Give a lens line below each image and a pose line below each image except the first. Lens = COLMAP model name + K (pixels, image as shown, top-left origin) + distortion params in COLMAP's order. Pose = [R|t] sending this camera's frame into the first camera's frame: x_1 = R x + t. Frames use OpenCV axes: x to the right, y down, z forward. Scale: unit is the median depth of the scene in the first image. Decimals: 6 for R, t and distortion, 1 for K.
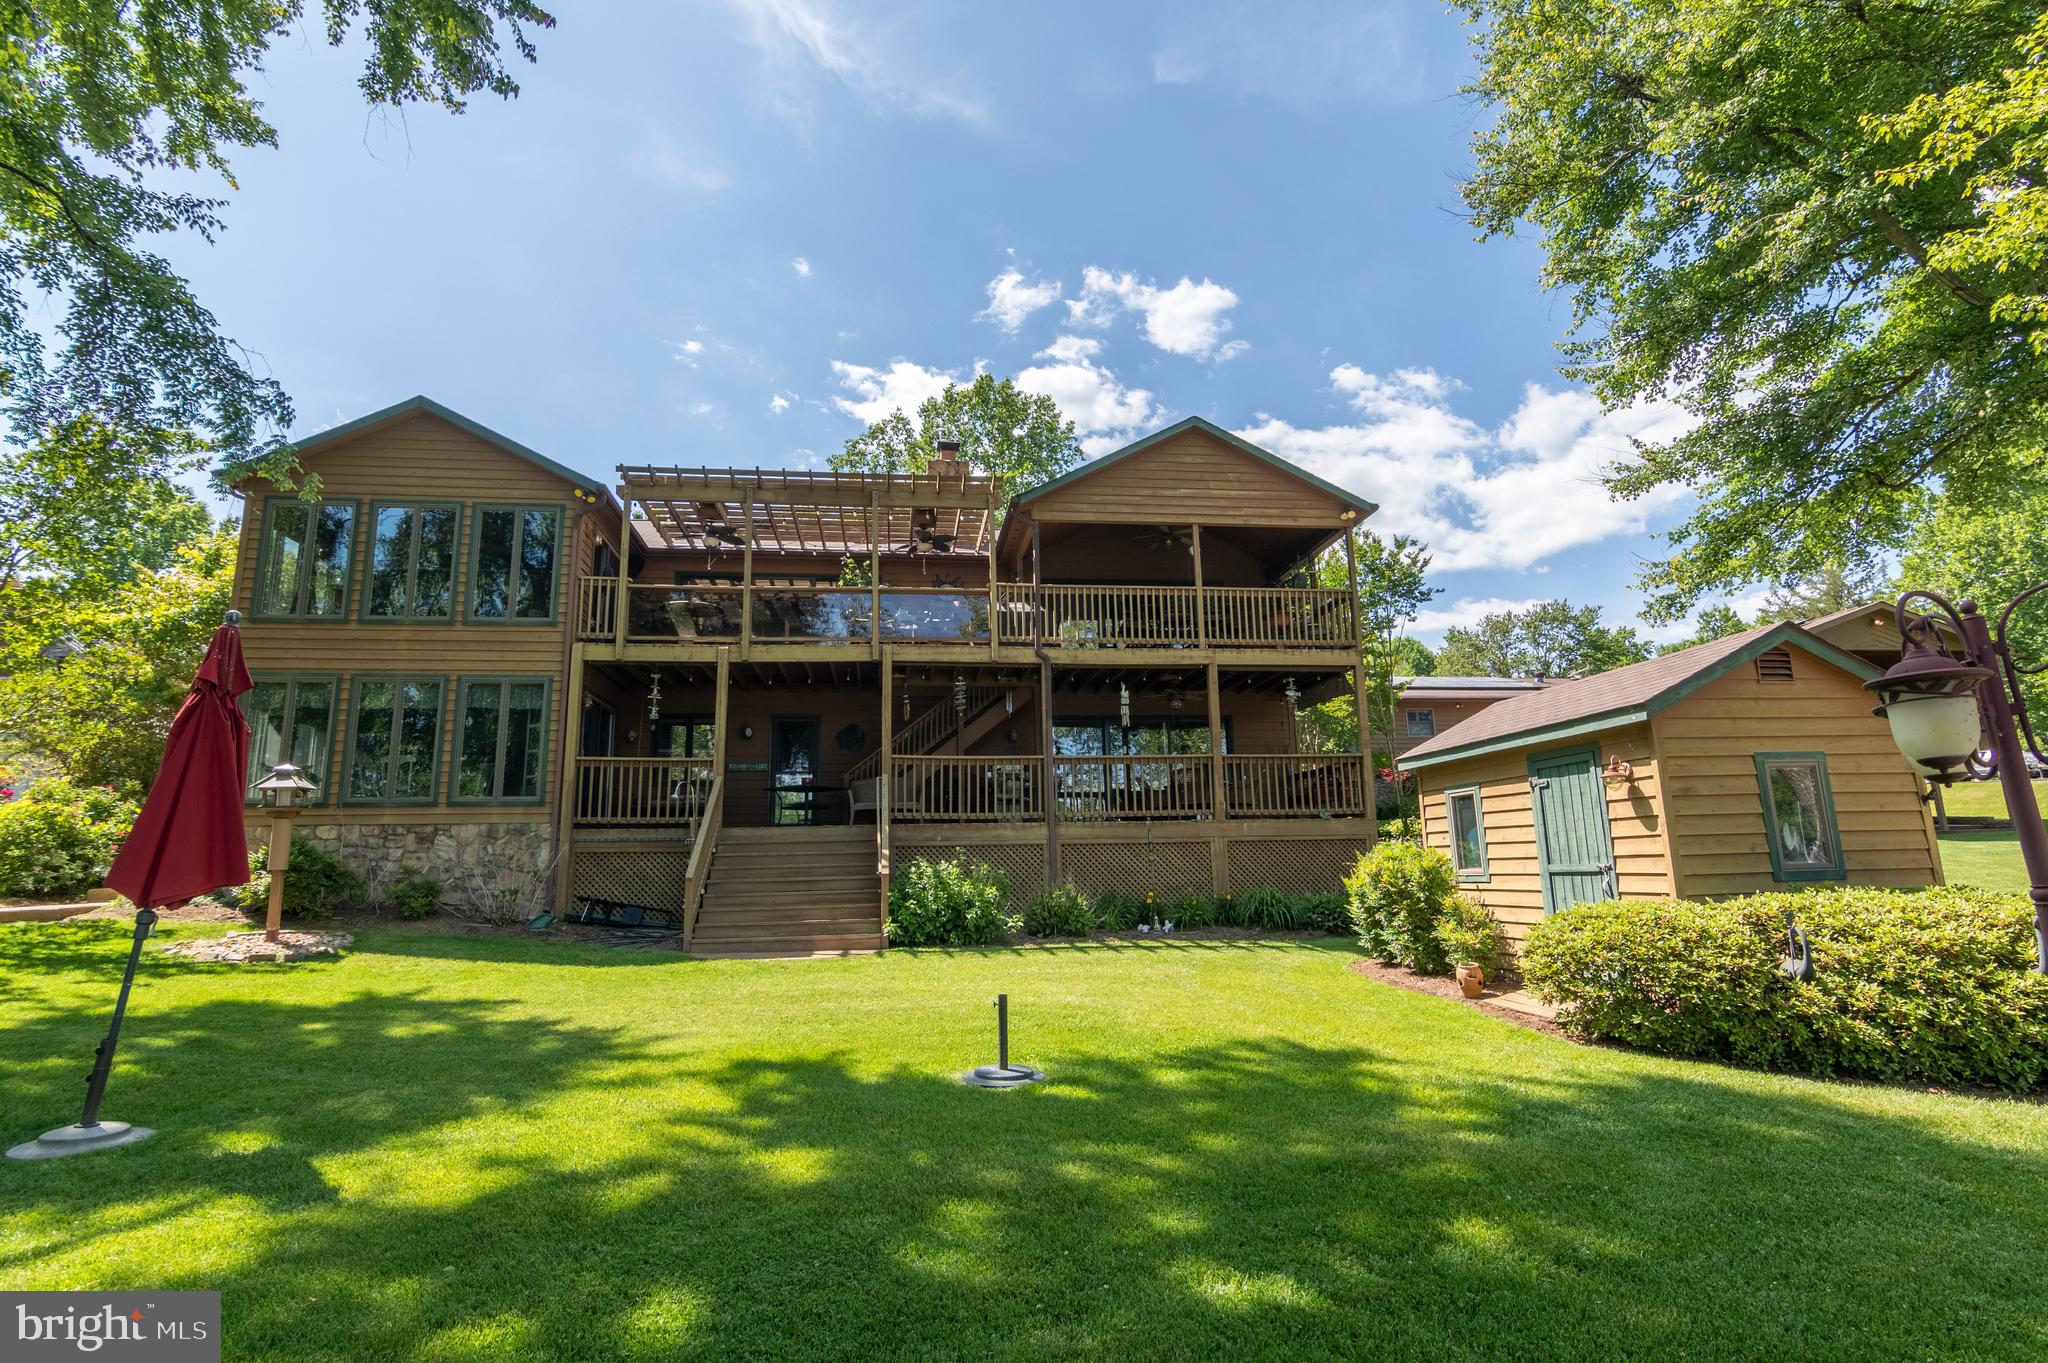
lens RADIAL K [[988.4, 0, 1013.8], [0, 988.4, 695.7], [0, 0, 1]] dist [-0.000748, 0.001778]
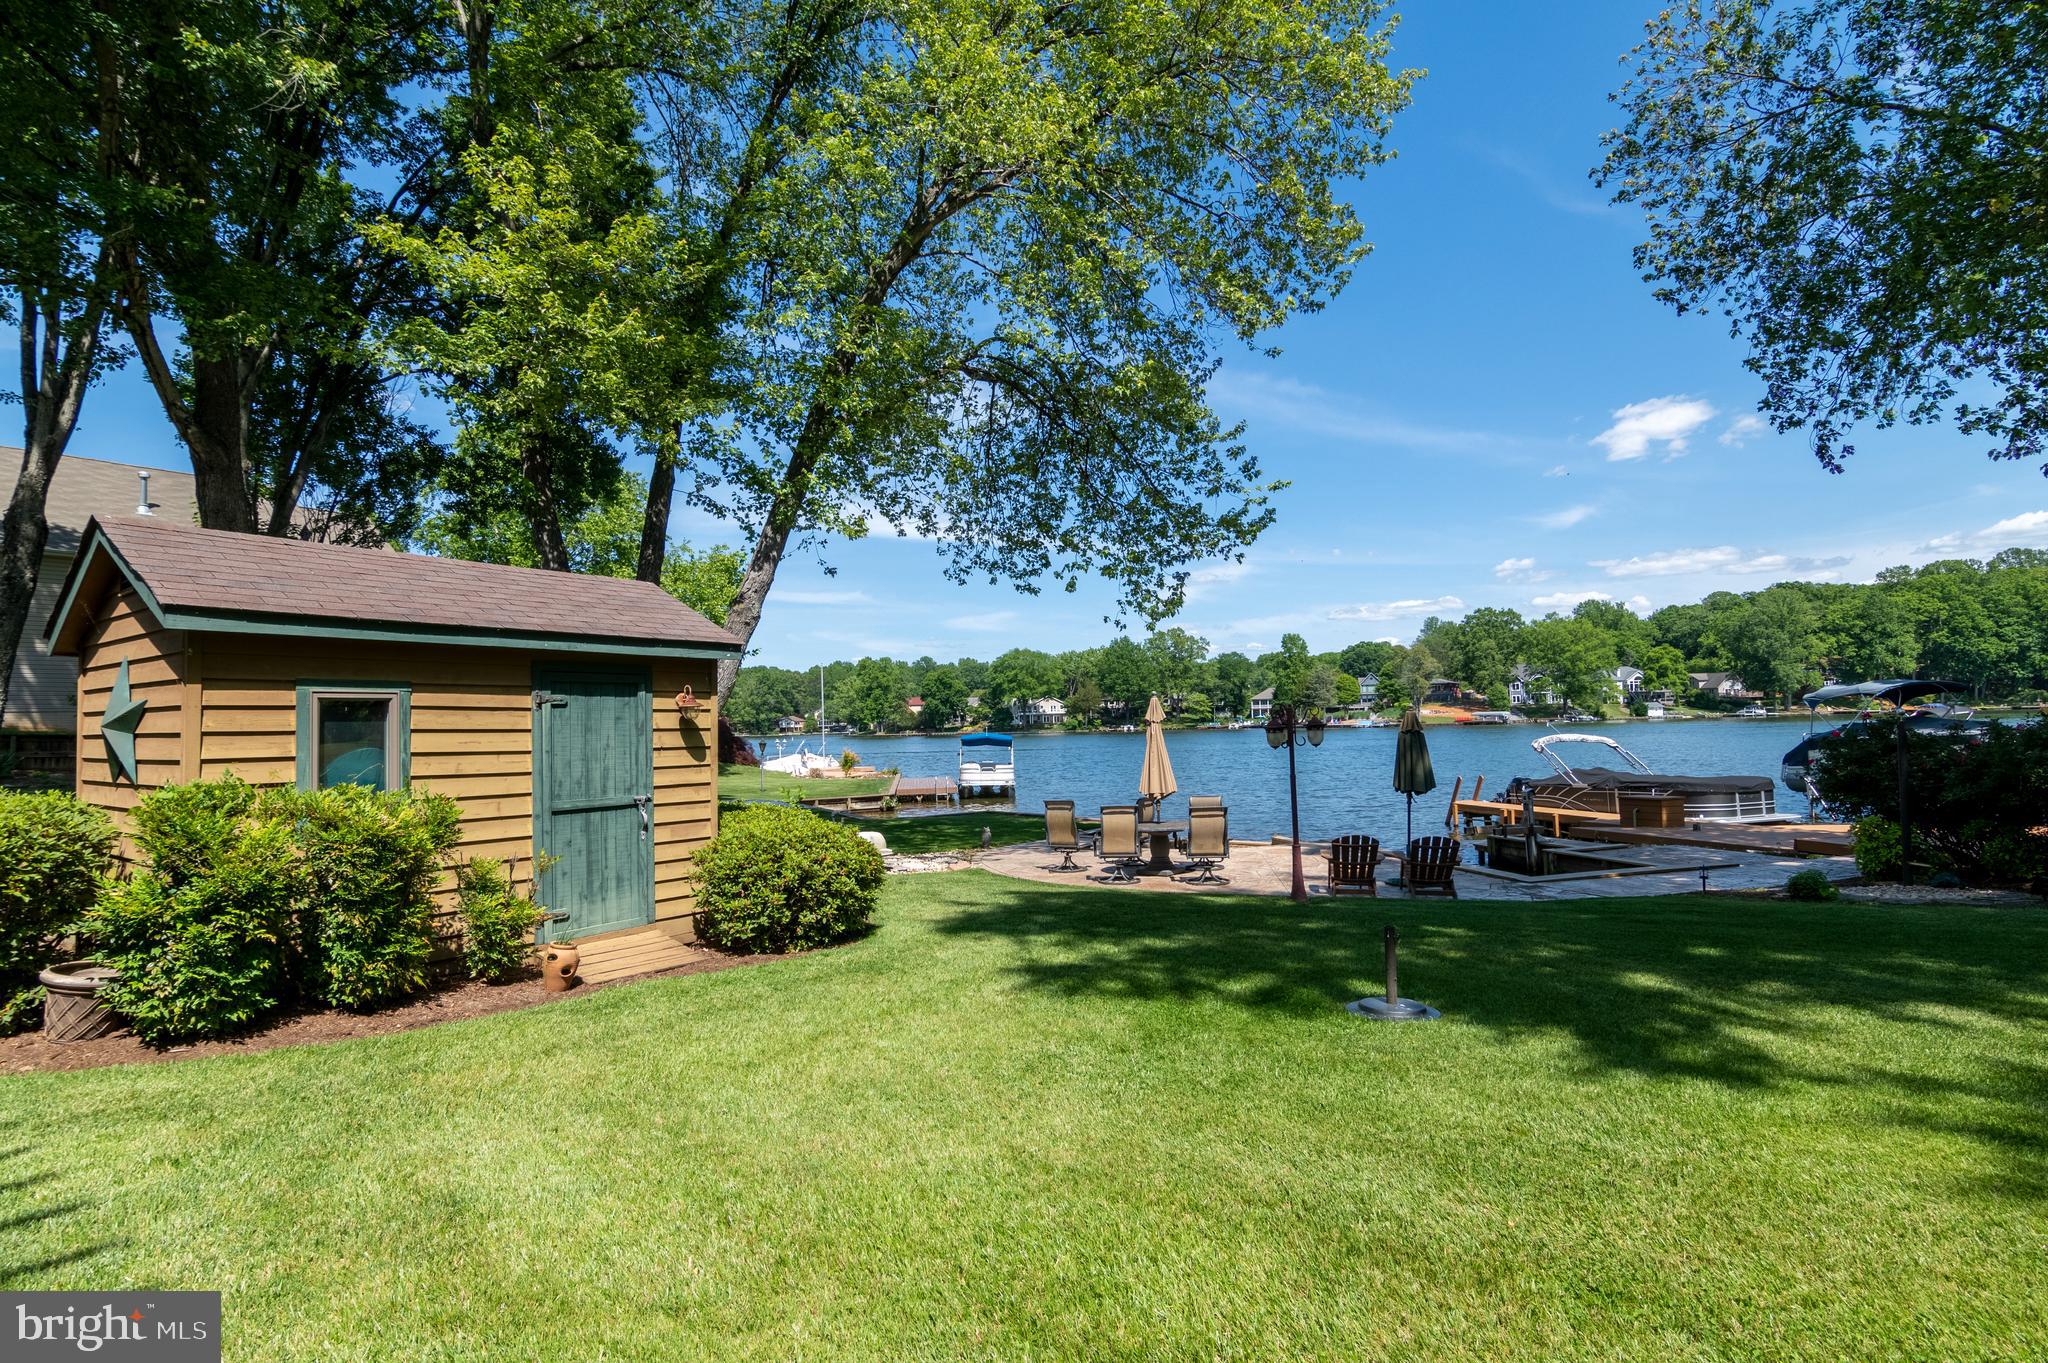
lens RADIAL K [[988.4, 0, 1013.8], [0, 988.4, 695.7], [0, 0, 1]] dist [-0.000748, 0.001778]
pose [[-0.720725, 0.058284, 0.690766, -0.236980], [-0.088958, 0.980444, -0.175542, 0.164026], [-0.687489, -0.187967, -0.701446, 1.116634]]
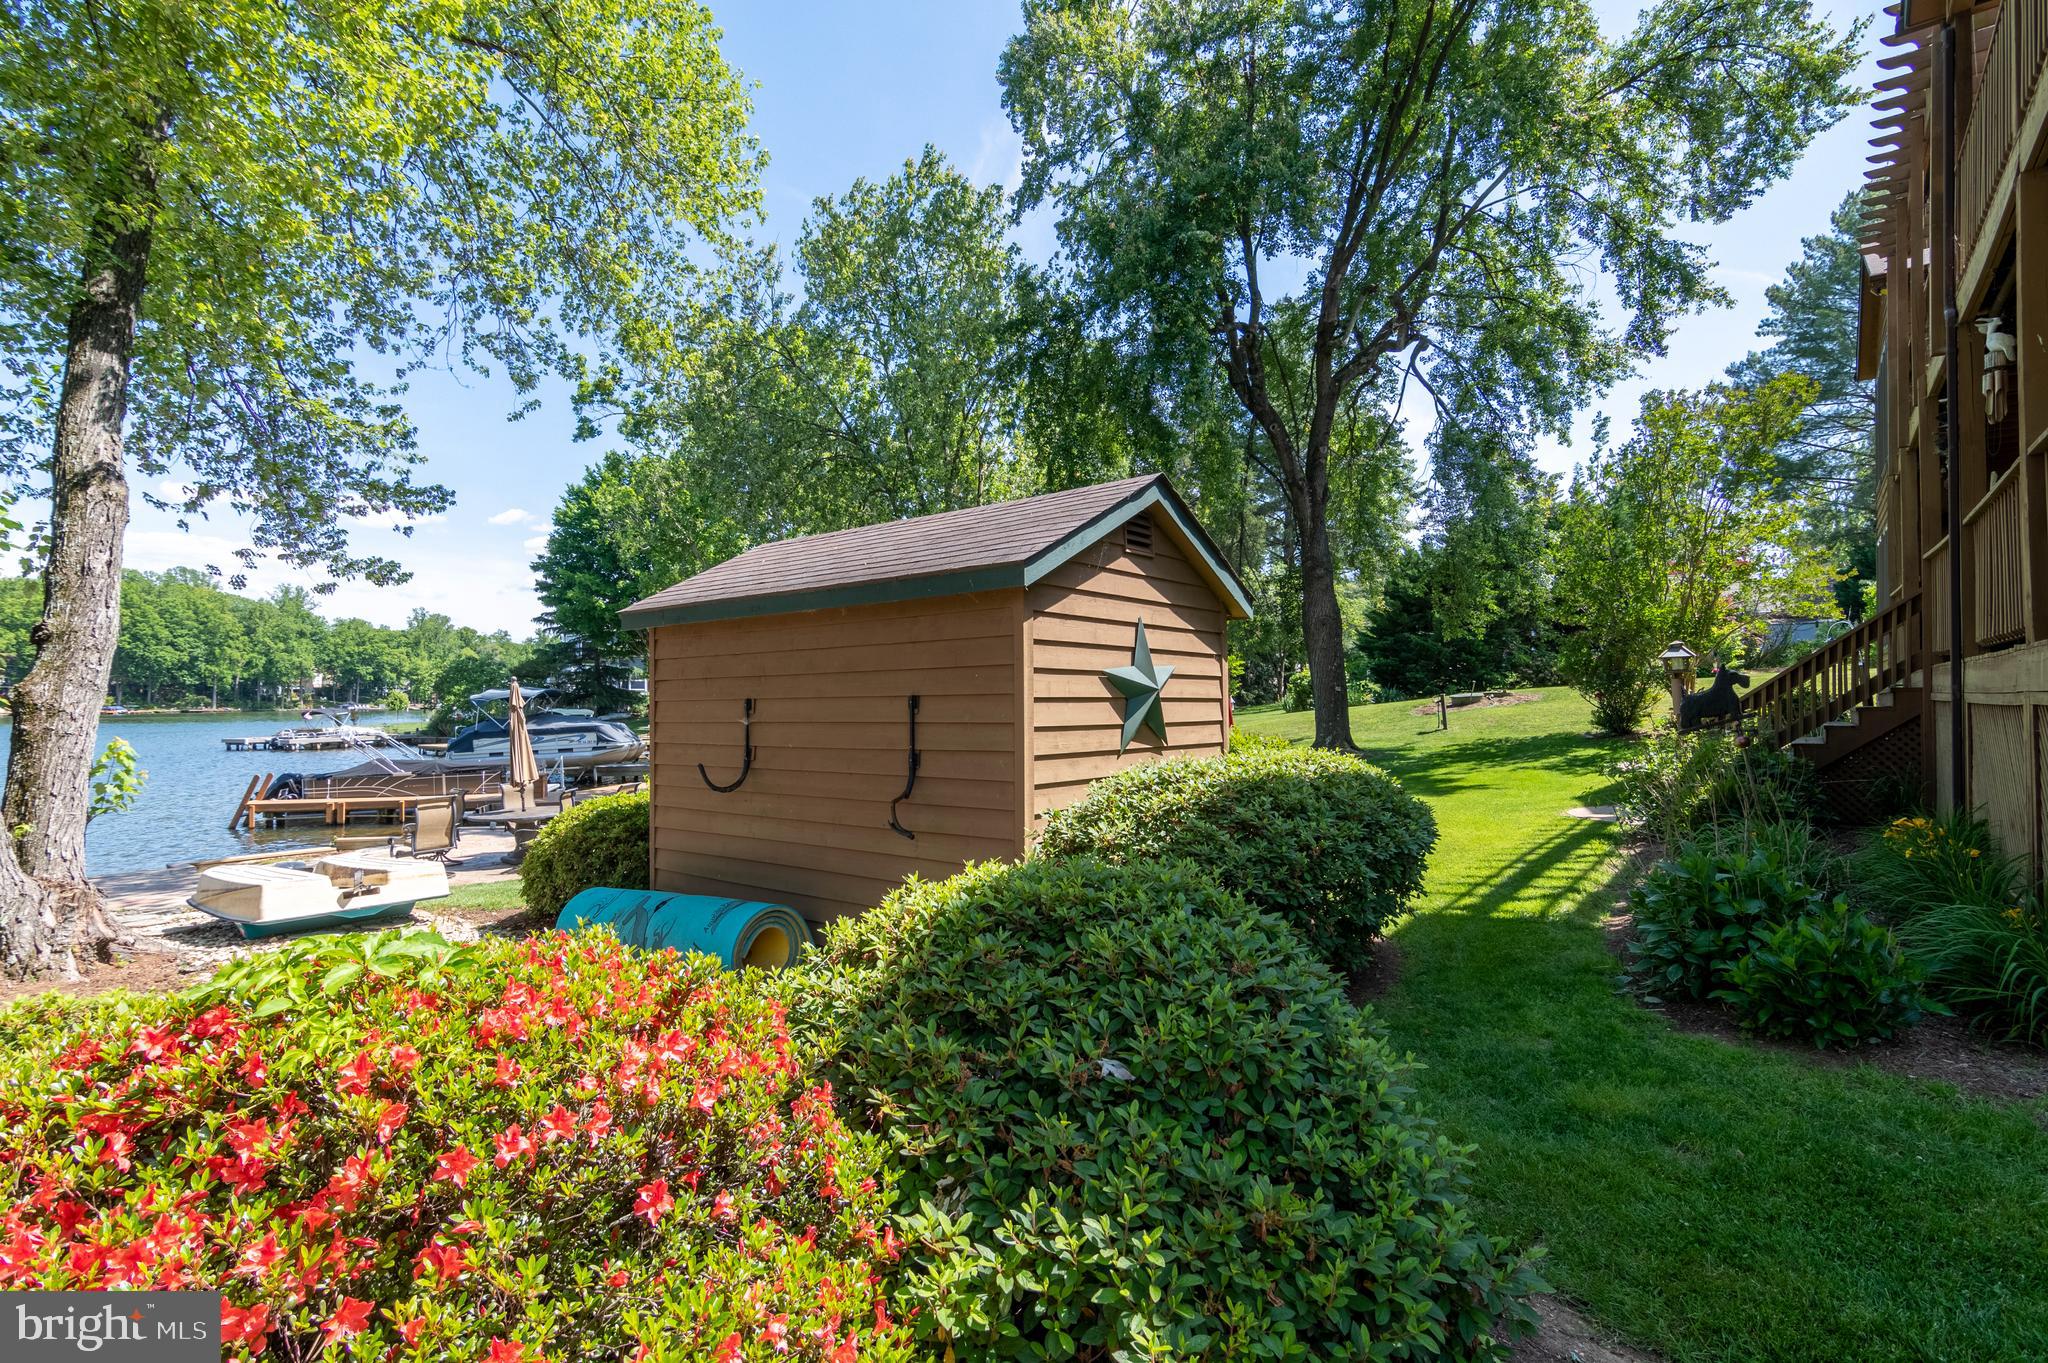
lens RADIAL K [[987.2, 0, 1013.2], [0, 987.2, 692.6], [0, 0, 1]] dist [-0.001921, 0.000164]
pose [[-0.719890, 0.020362, -0.693790, 1.019325], [0.148332, 0.980991, -0.125121, 0.188980], [0.678053, -0.192985, -0.709225, 1.426781]]
